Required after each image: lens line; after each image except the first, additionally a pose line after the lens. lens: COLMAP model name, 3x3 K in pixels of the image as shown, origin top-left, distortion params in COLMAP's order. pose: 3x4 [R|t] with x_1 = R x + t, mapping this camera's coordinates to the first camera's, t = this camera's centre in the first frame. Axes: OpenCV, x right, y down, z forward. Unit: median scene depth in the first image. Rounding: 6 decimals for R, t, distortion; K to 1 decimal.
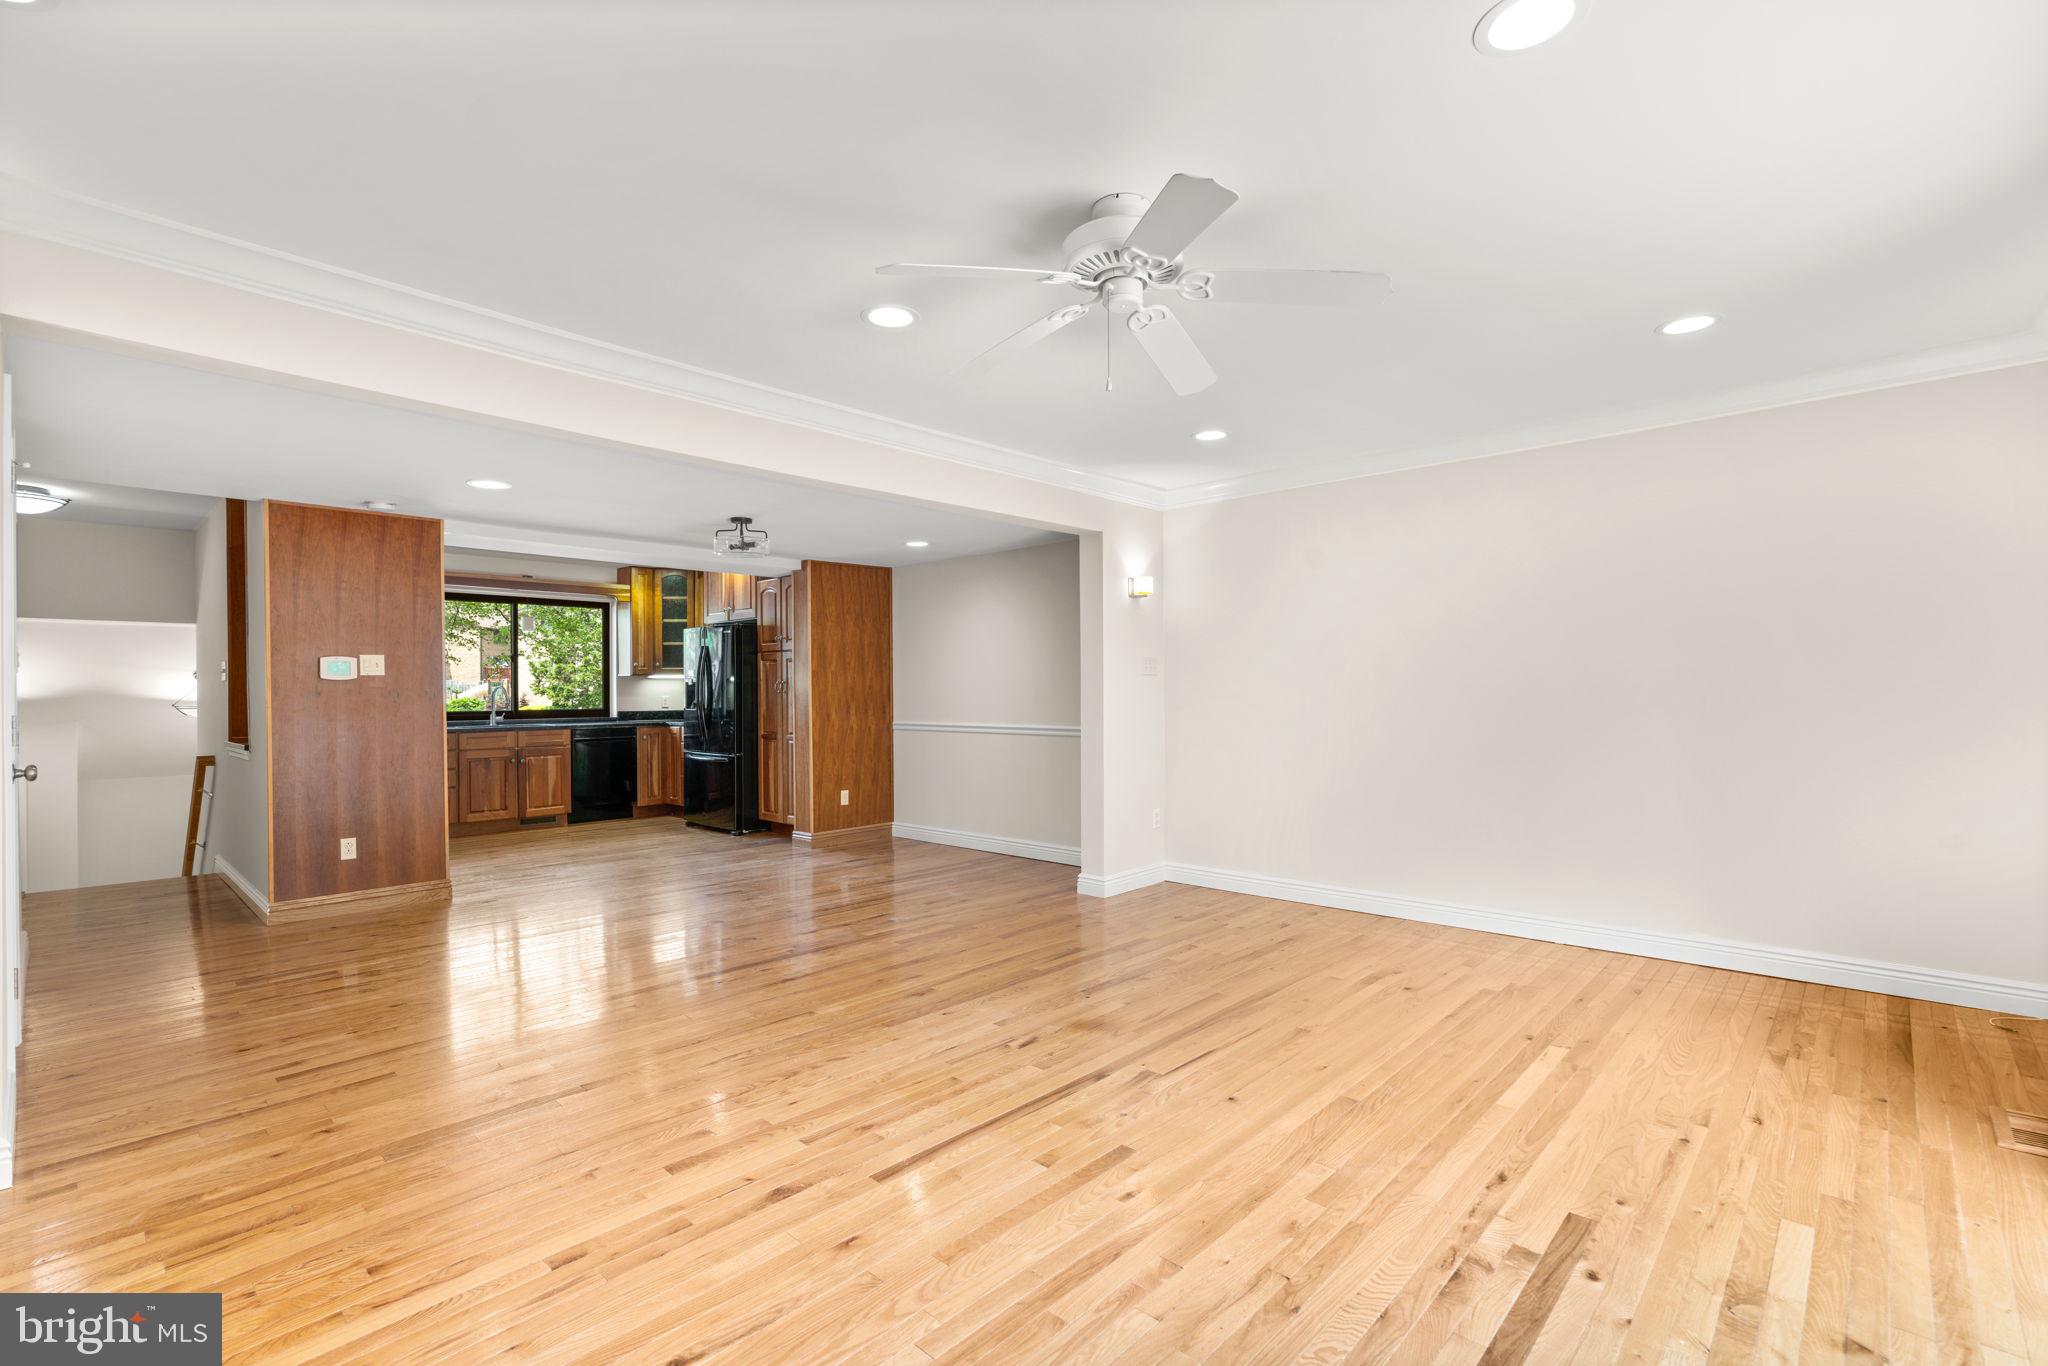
lens RADIAL K [[929.4, 0, 1022.5], [0, 929.4, 700.2], [0, 0, 1]] dist [-0.003259, -0.000049]
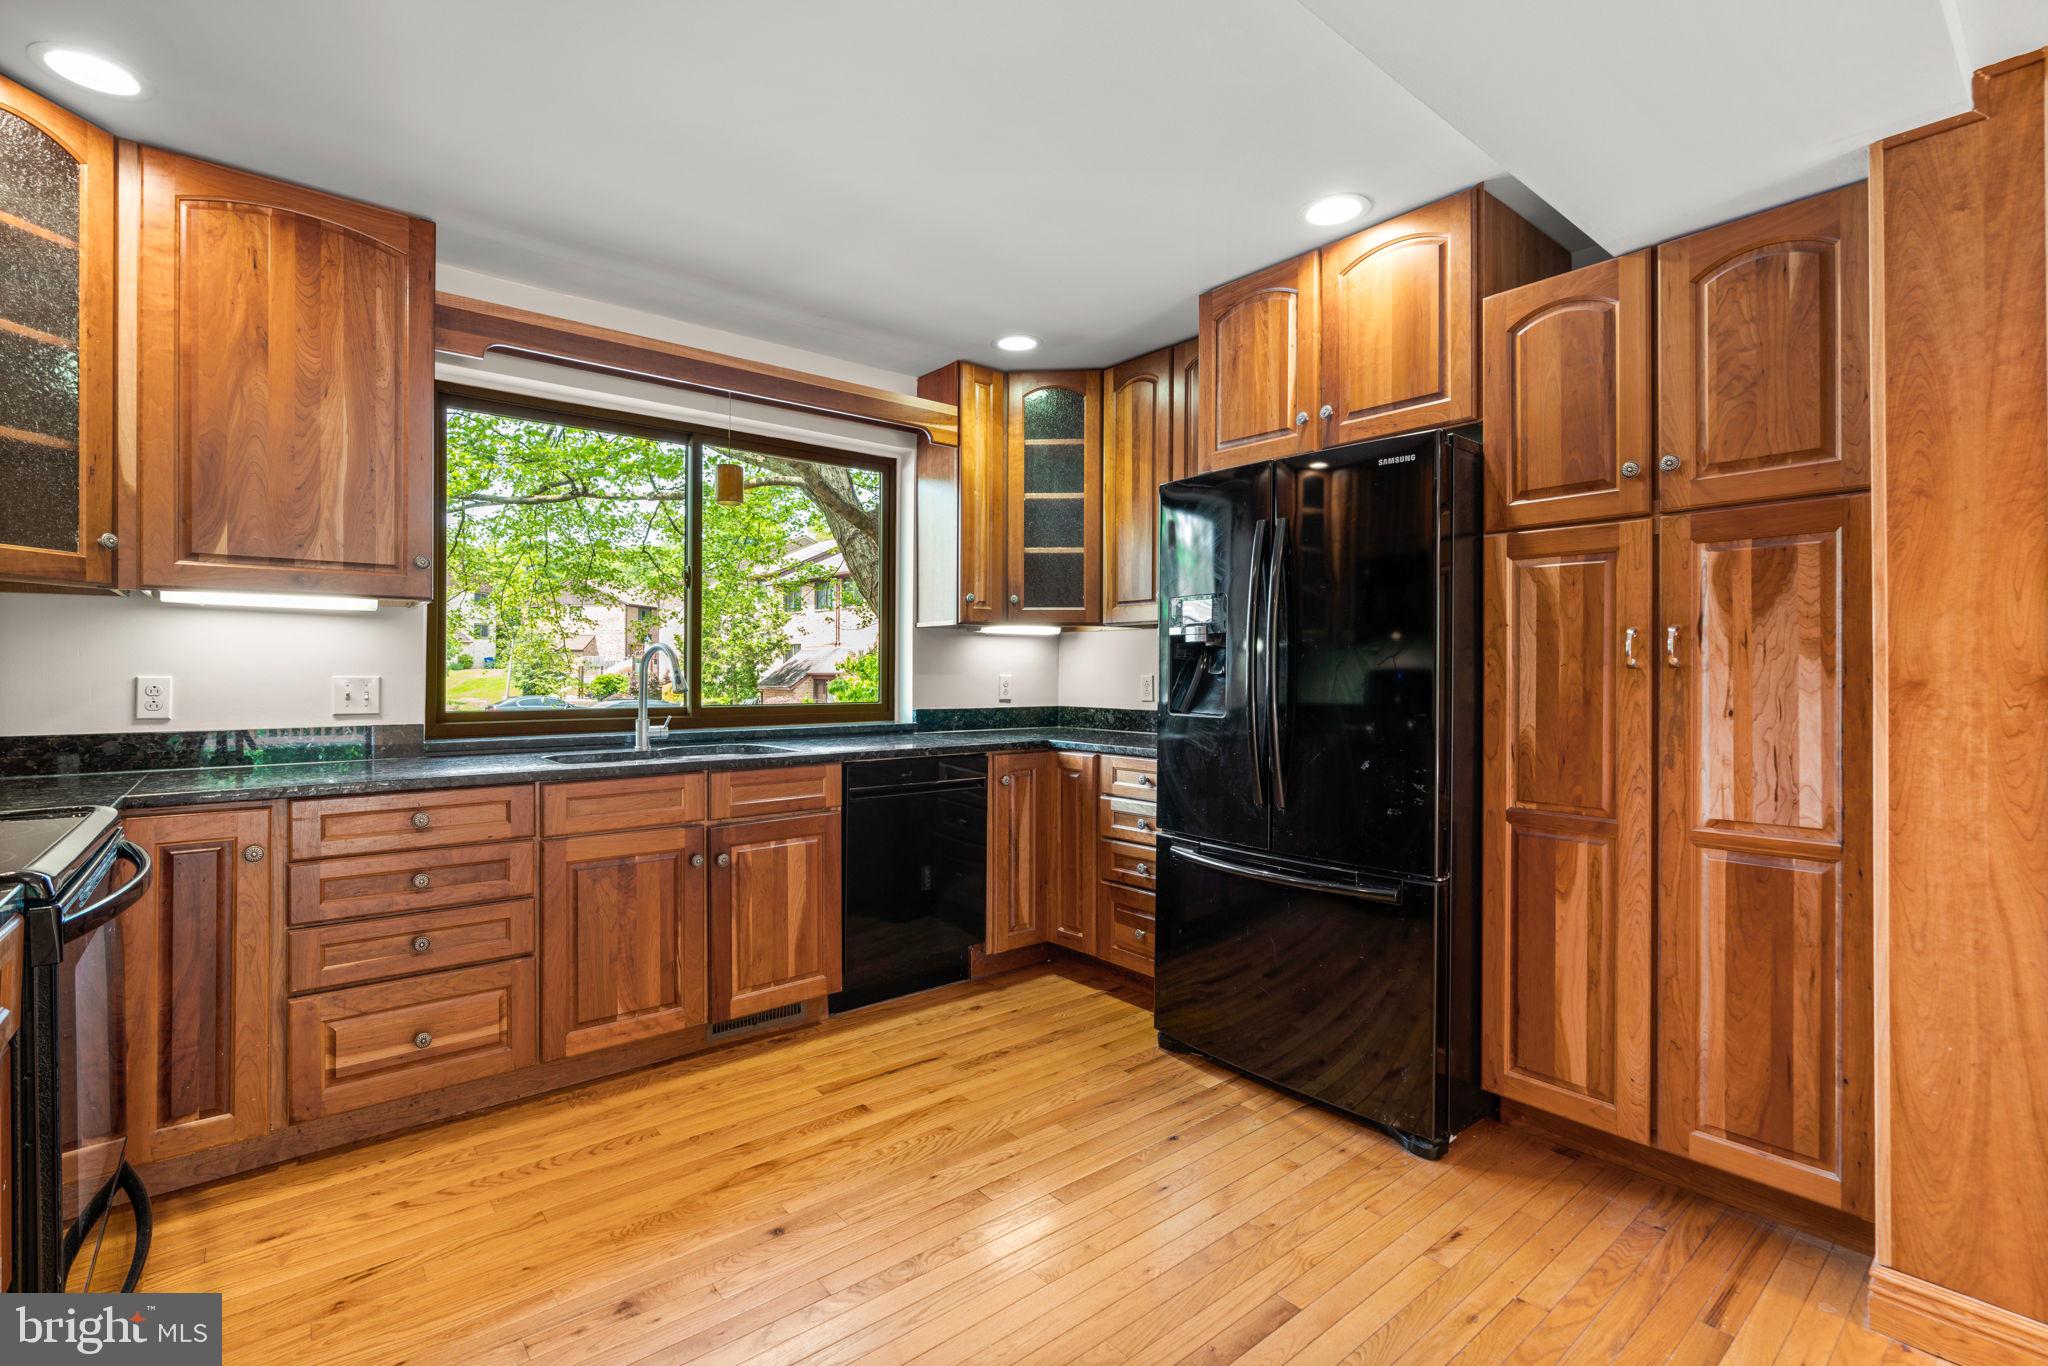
lens RADIAL K [[929.5, 0, 1025.8], [0, 929.5, 672.1], [0, 0, 1]] dist [-0.015180, 0.006355]
pose [[0.992686, 0.008926, -0.120398, -0.572568], [-0.010051, 0.999911, -0.008739, -0.003332], [0.120309, 0.009885, 0.992687, 0.995094]]
